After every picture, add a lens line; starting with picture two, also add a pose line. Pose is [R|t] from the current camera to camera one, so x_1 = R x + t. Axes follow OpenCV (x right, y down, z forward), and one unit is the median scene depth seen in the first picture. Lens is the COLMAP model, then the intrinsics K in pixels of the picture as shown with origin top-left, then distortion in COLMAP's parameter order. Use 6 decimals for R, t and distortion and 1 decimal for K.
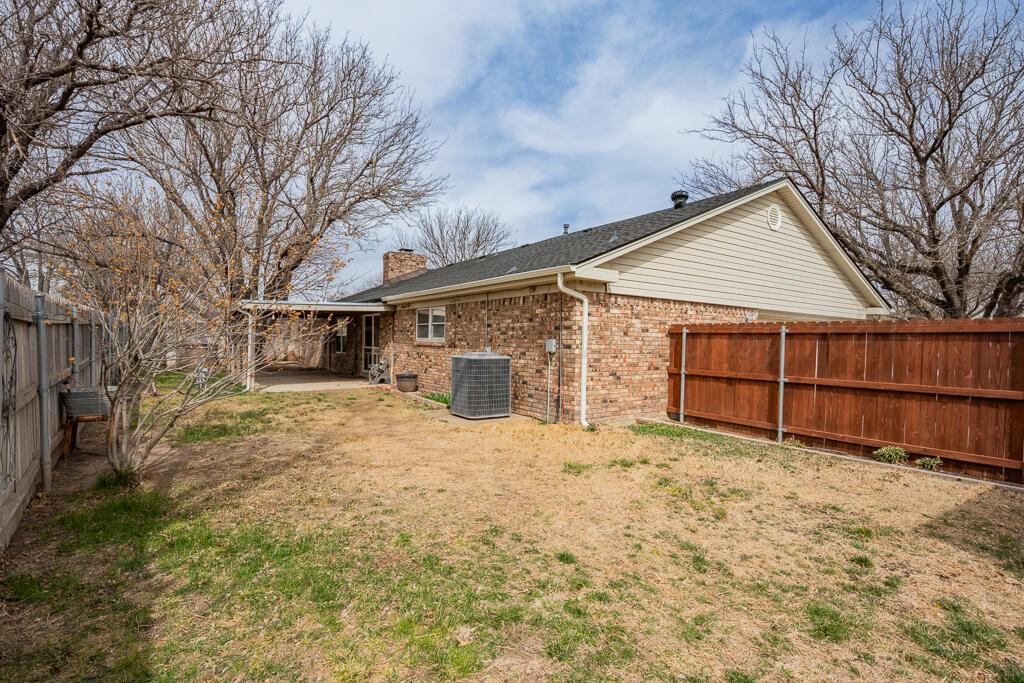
lens RADIAL K [[495.8, 0, 515.0], [0, 495.8, 351.6], [0, 0, 1]] dist [0.017840, -0.000314]
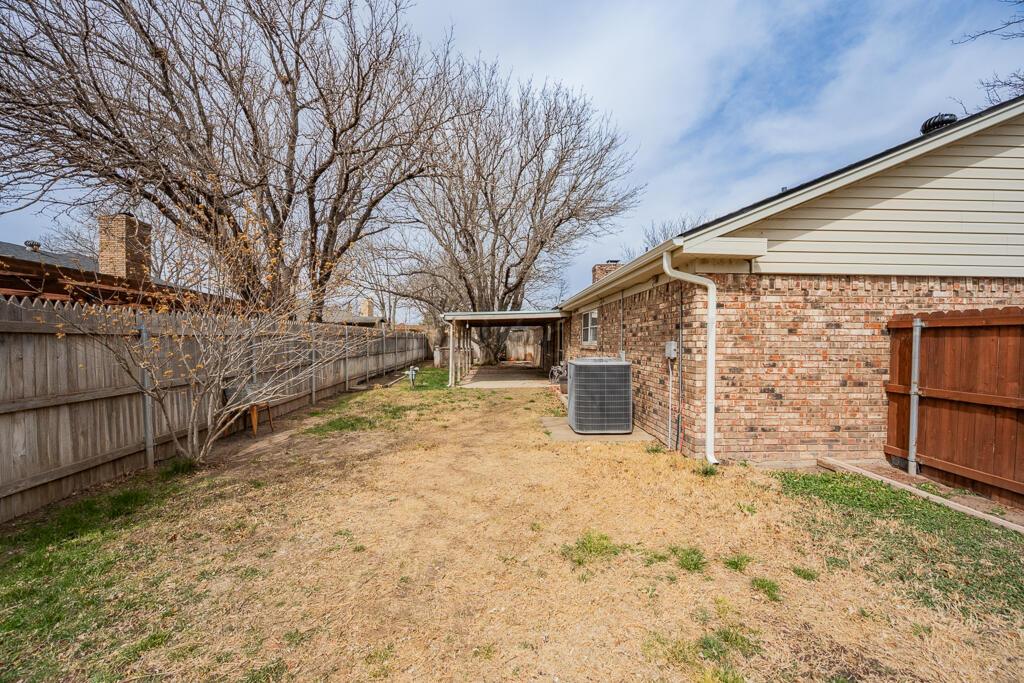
lens RADIAL K [[405.7, 0, 510.9], [0, 405.7, 343.0], [0, 0, 1]] dist [-0.000880, 0.000632]
pose [[0.842300, -0.012033, -0.538875, 0.191557], [-0.001186, 0.999707, -0.024177, -0.005991], [0.539008, 0.021003, 0.842039, 0.316139]]
